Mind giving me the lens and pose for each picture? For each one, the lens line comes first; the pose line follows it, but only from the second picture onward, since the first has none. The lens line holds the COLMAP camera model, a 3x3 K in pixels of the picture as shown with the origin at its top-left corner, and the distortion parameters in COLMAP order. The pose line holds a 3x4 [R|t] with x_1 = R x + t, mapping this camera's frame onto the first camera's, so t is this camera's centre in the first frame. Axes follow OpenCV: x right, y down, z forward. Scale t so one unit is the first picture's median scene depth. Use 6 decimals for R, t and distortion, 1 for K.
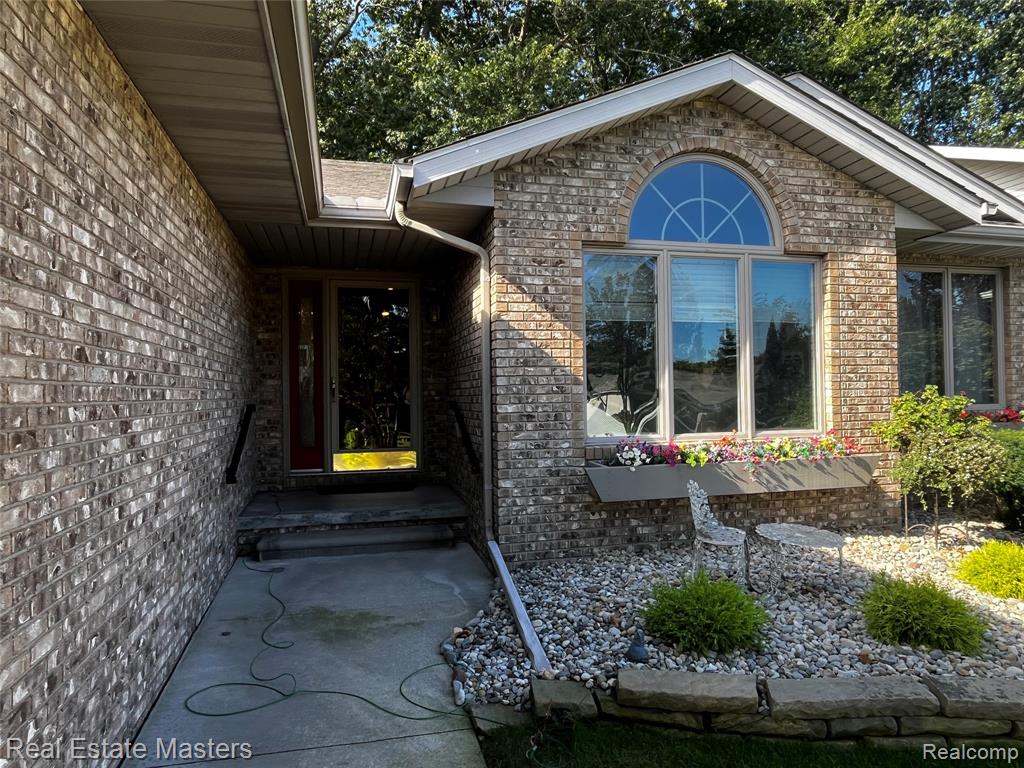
lens RADIAL K [[651.9, 0, 512.0], [0, 651.9, 384.0], [0, 0, 1]] dist [-0.000839, -0.000655]
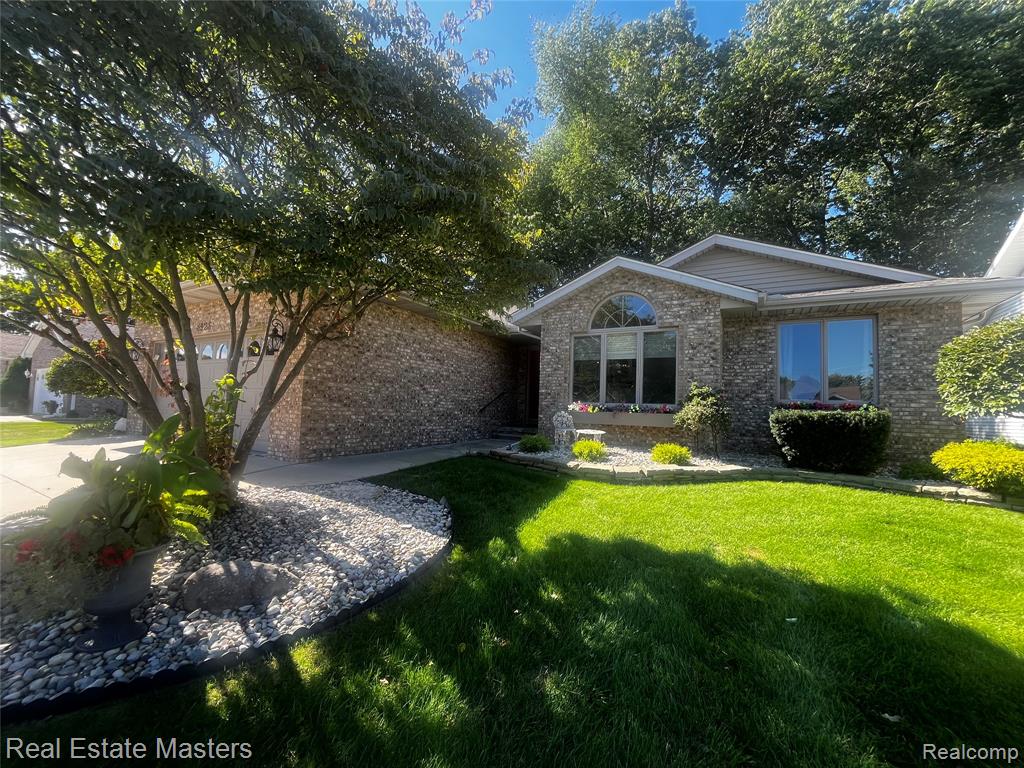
lens RADIAL K [[417.5, 0, 512.0], [0, 417.5, 384.0], [0, 0, 1]] dist [-0.002921, 0.000041]
pose [[0.709232, -0.006371, -0.704946, 1.131967], [-0.037716, 0.998184, -0.046966, 0.091830], [0.703965, 0.059897, 0.707704, -0.419290]]
